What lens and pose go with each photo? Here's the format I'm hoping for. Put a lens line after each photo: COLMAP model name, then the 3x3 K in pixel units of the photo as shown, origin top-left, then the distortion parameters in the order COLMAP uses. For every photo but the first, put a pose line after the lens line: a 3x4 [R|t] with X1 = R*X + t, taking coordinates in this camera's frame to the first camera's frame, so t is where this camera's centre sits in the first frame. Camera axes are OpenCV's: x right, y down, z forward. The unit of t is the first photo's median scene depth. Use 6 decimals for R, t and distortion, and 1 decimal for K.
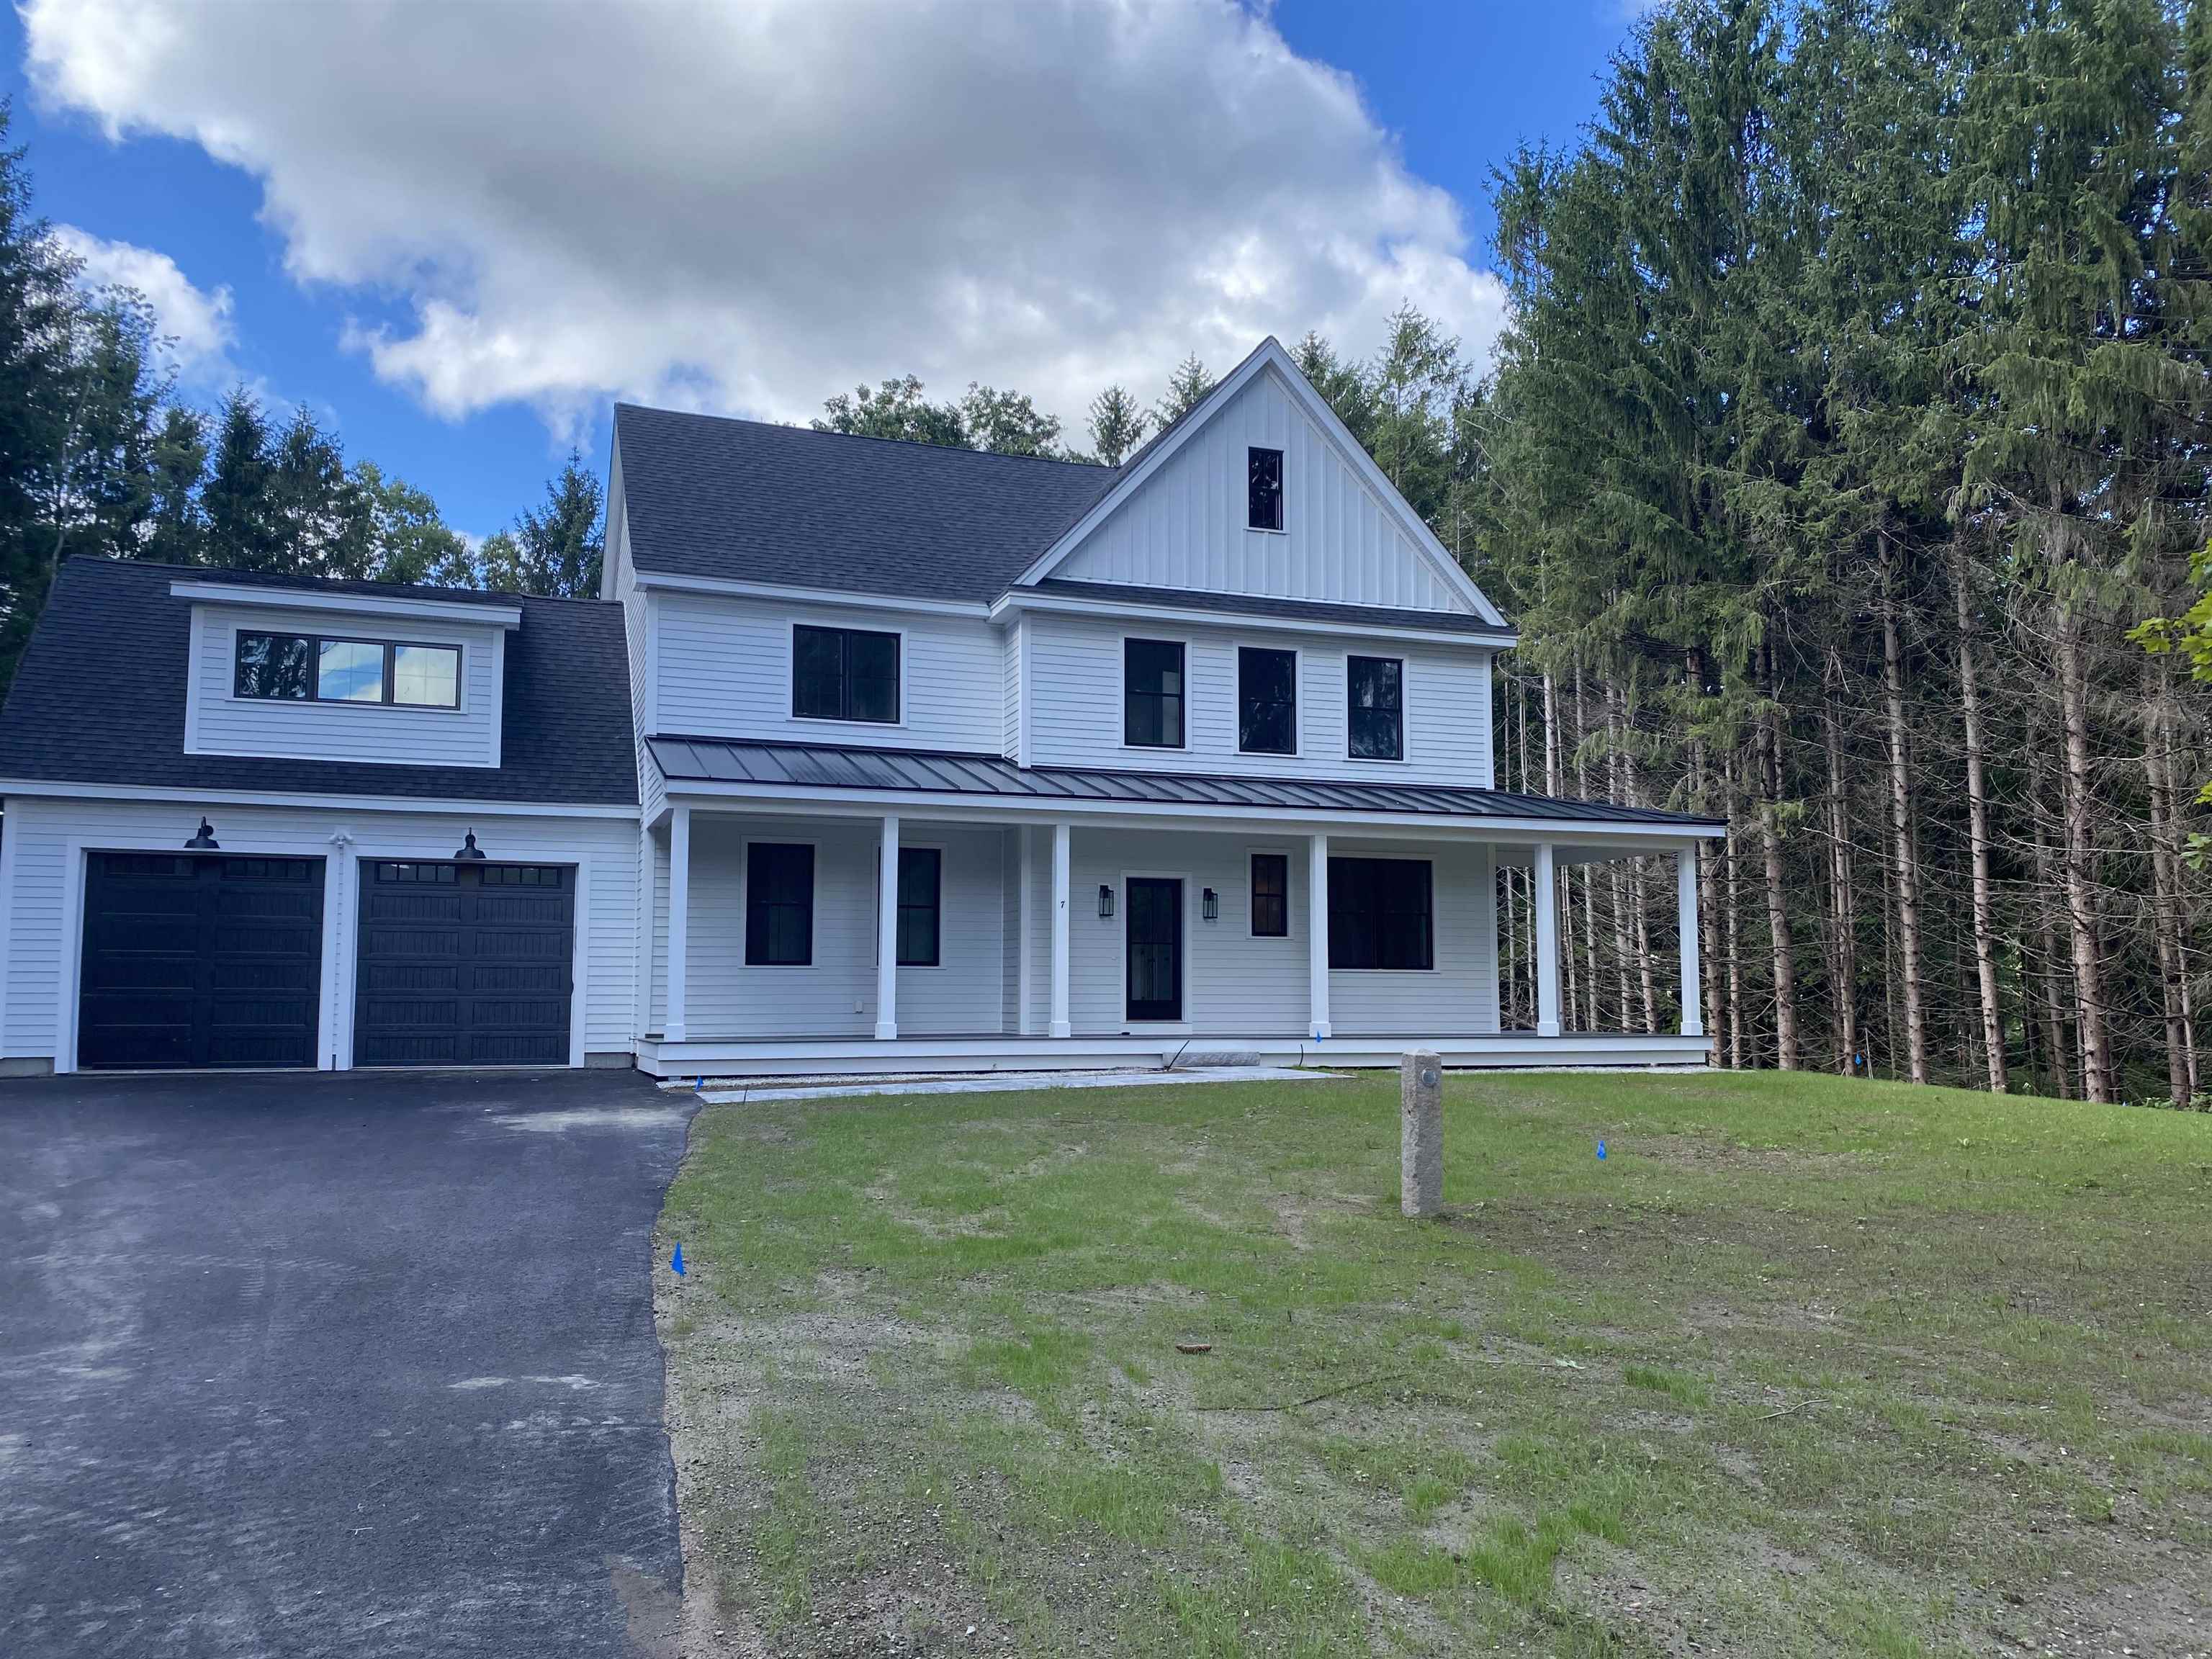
lens RADIAL K [[1703.1, 0, 1113.5], [0, 1703.1, 828.9], [0, 0, 1]] dist [0.044918, -0.032822]
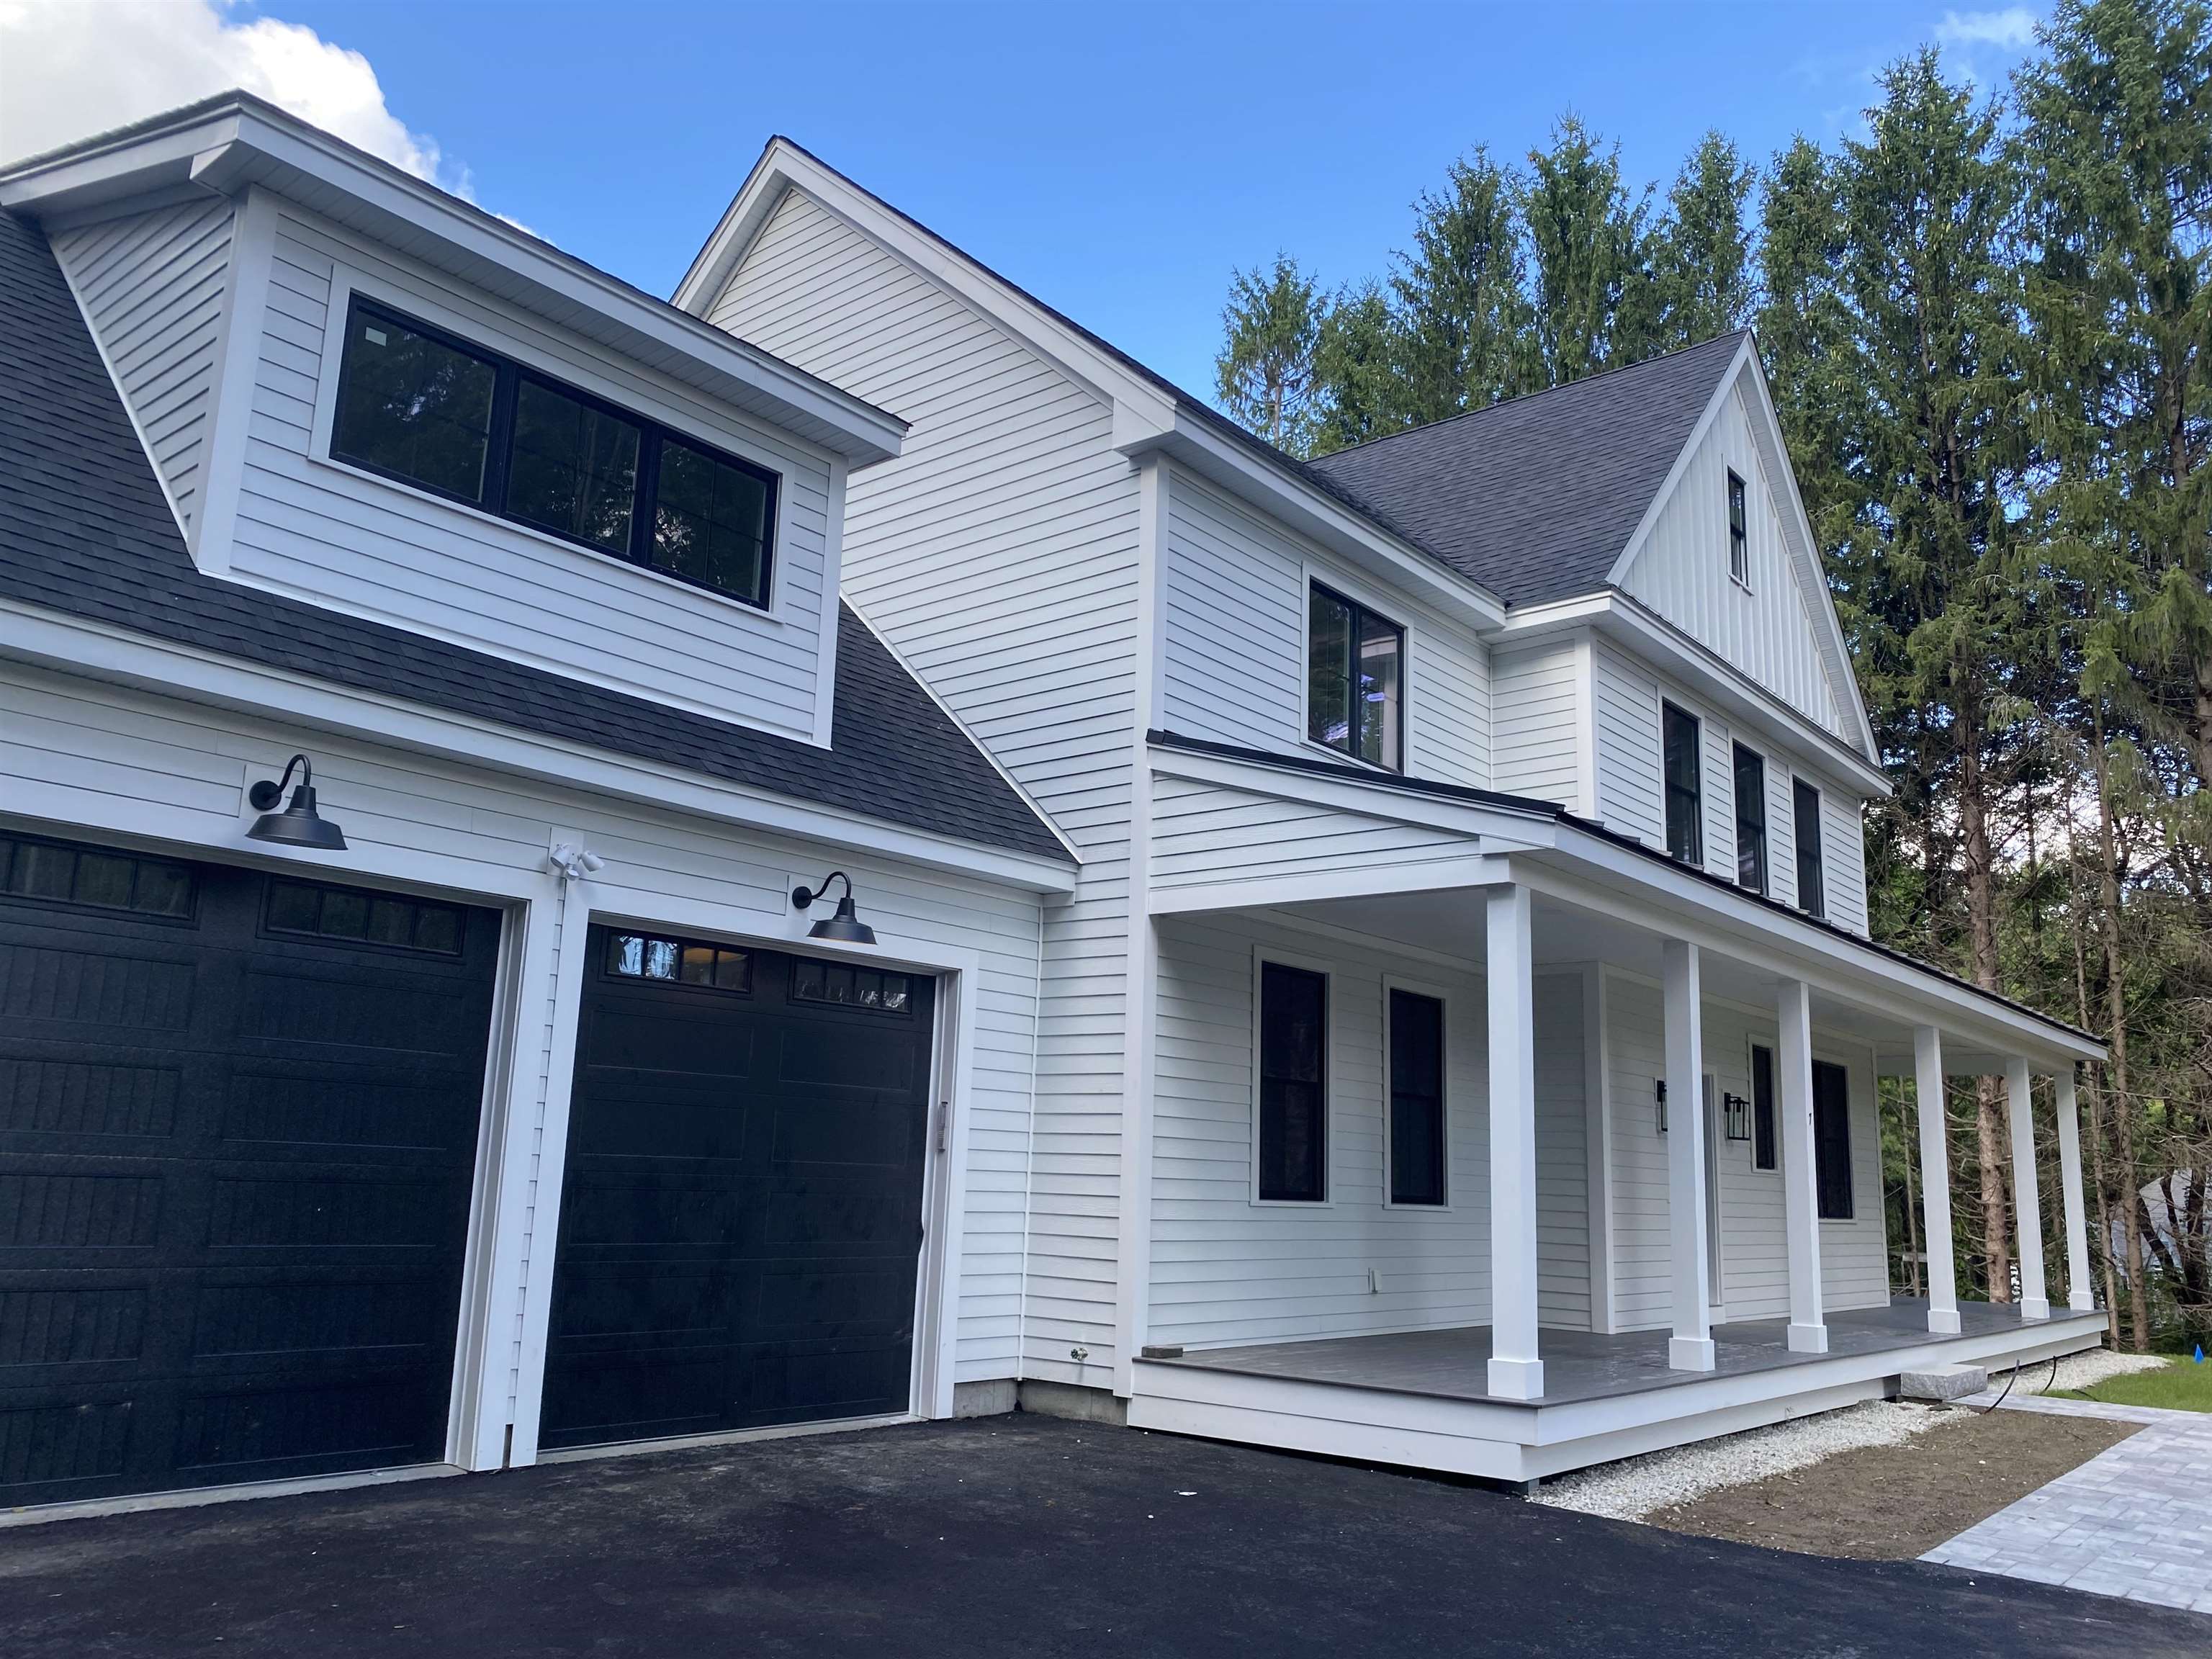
lens RADIAL K [[1703.1, 0, 1106.6], [0, 1703.1, 835.6], [0, 0, 1]] dist [0.044918, -0.032822]
pose [[0.869421, 0.125262, 0.477930, -0.521024], [-0.080514, 0.990317, -0.113088, 0.033755], [-0.487468, 0.059841, 0.871088, 0.579132]]
